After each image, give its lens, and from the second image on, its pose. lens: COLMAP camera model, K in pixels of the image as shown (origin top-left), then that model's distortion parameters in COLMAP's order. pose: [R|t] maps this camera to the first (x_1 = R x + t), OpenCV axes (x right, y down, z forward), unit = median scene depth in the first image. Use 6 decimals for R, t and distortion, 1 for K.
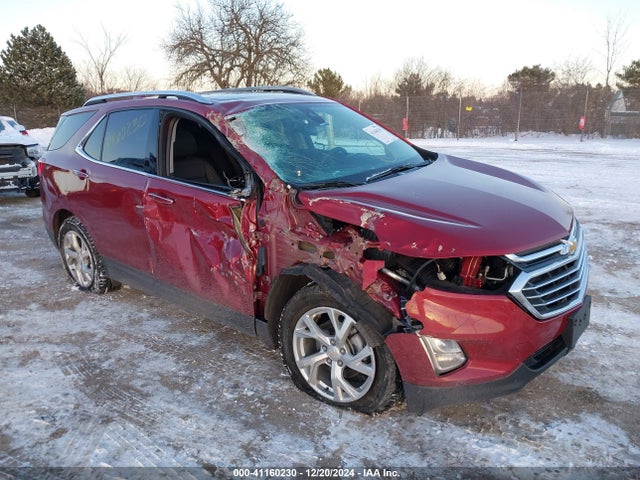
lens RADIAL K [[495.8, 0, 316.8], [0, 495.8, 241.2], [0, 0, 1]] dist [0.020561, -0.013633]
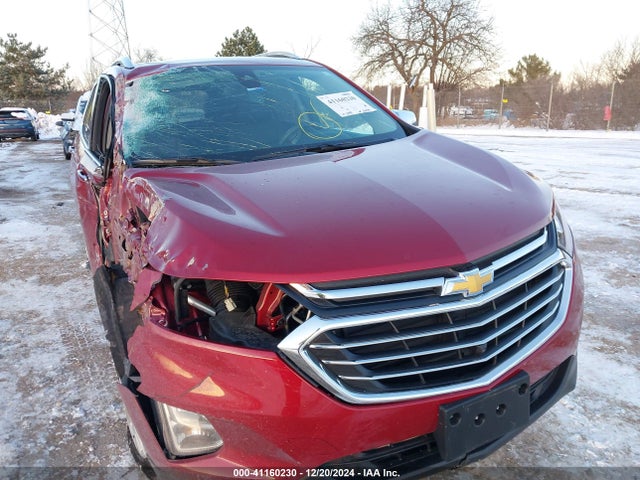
lens RADIAL K [[495.8, 0, 319.7], [0, 495.8, 241.7], [0, 0, 1]] dist [0.020561, -0.013633]
pose [[0.929161, 0.088275, -0.358980, 0.404371], [-0.083222, 0.996093, 0.029538, -0.027931], [0.360185, 0.002430, 0.932878, 0.302561]]
